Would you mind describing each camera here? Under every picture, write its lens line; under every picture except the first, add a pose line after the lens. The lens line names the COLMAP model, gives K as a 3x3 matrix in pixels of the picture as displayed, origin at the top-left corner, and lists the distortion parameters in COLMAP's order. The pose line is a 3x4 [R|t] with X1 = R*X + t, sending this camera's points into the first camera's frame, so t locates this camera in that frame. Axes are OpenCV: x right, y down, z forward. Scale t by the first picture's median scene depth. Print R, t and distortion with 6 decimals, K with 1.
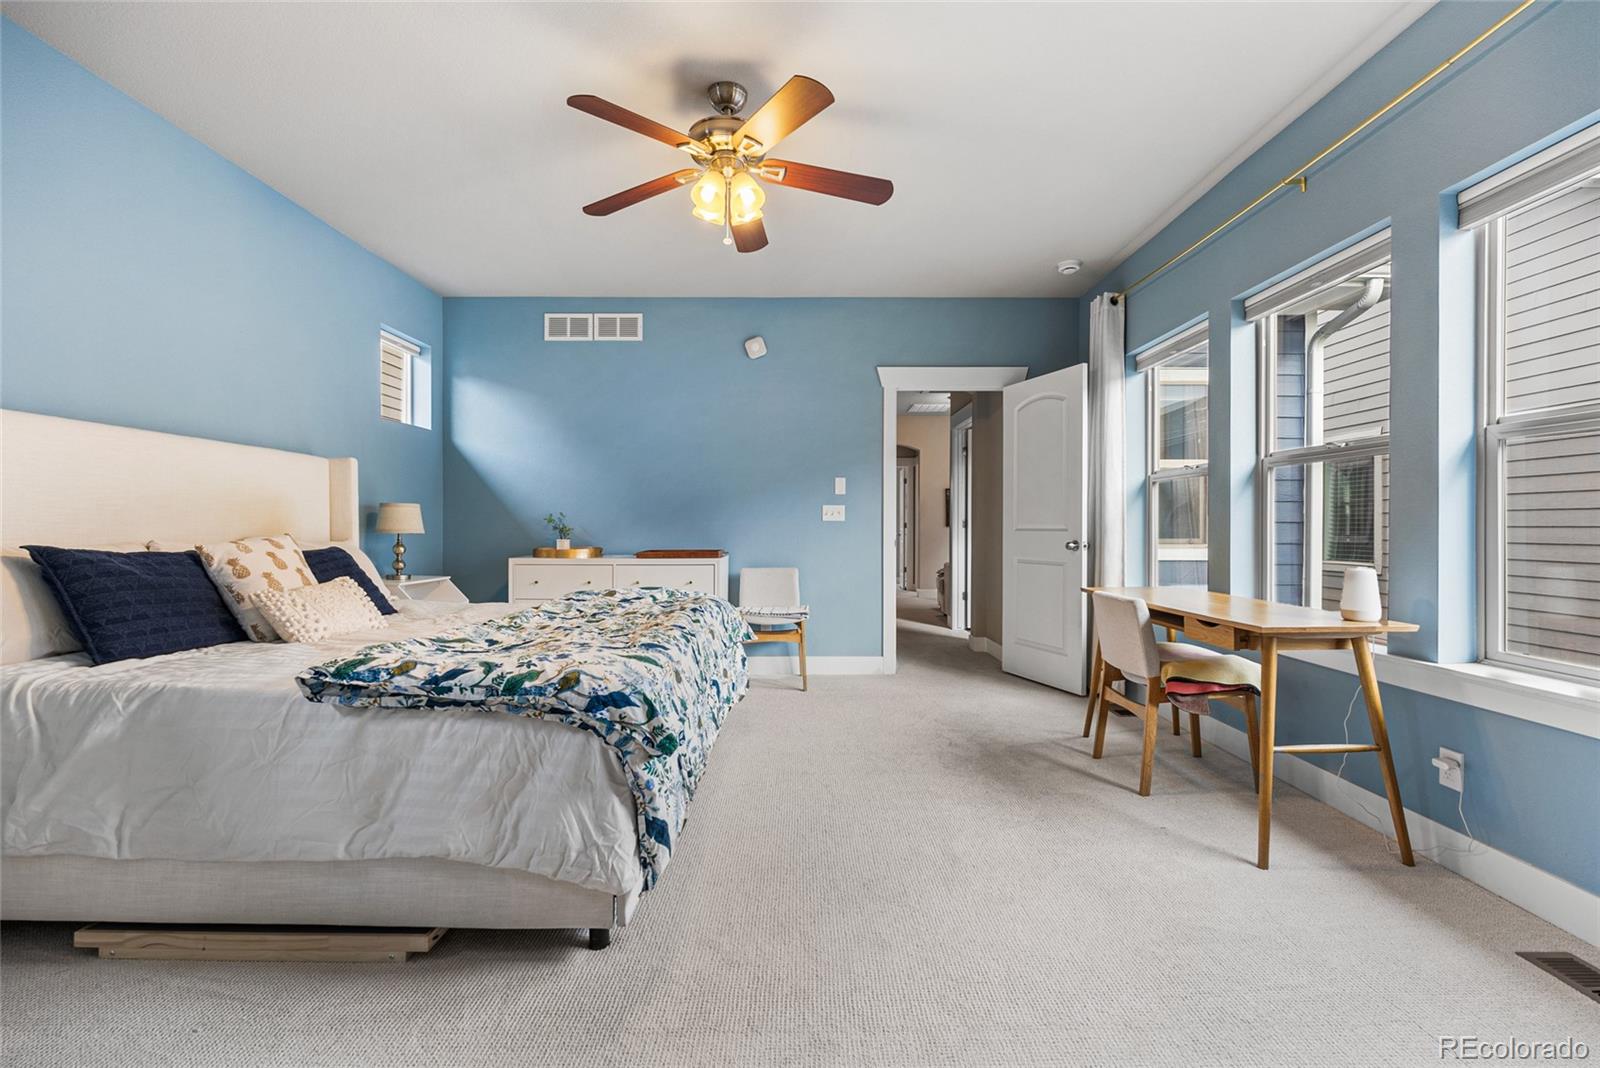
lens RADIAL K [[707.8, 0, 803.2], [0, 707.8, 531.7], [0, 0, 1]] dist [-0.008555, 0.002160]
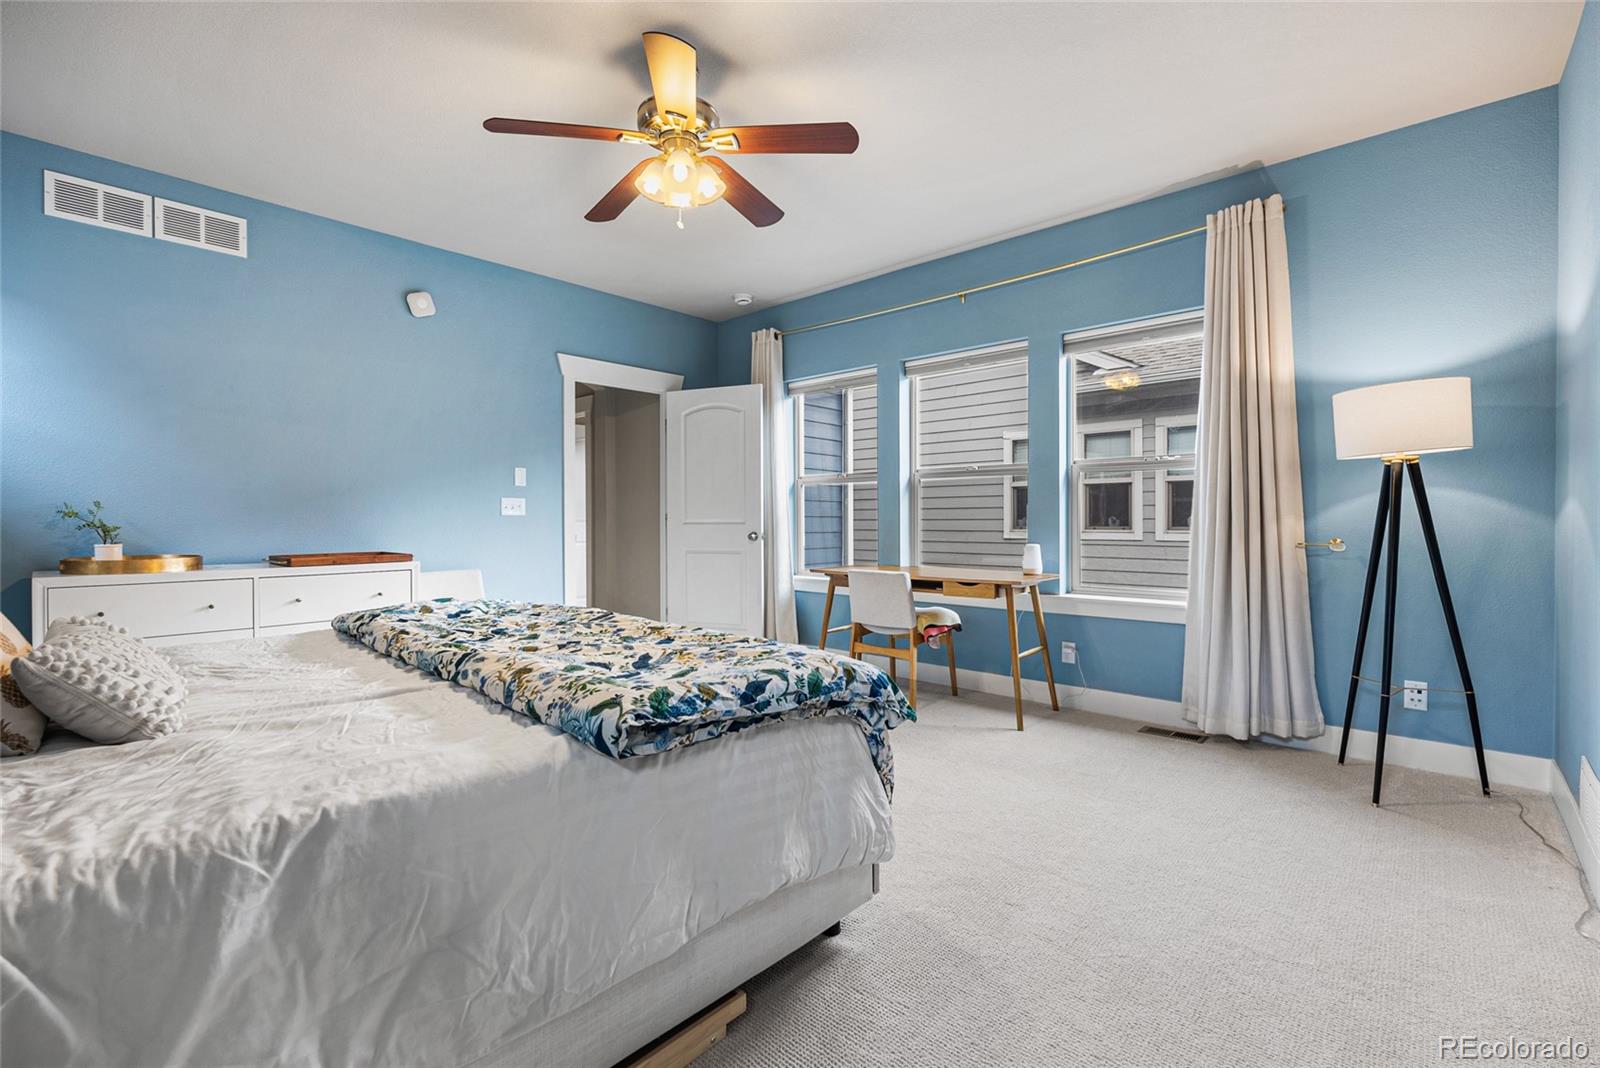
lens RADIAL K [[707.8, 0, 805.6], [0, 707.8, 525.6], [0, 0, 1]] dist [-0.008555, 0.002160]
pose [[0.669681, -0.009448, 0.742589, -0.444070], [0.010234, 0.999942, 0.003492, -0.001810], [-0.742578, 0.005261, 0.669739, 0.142215]]
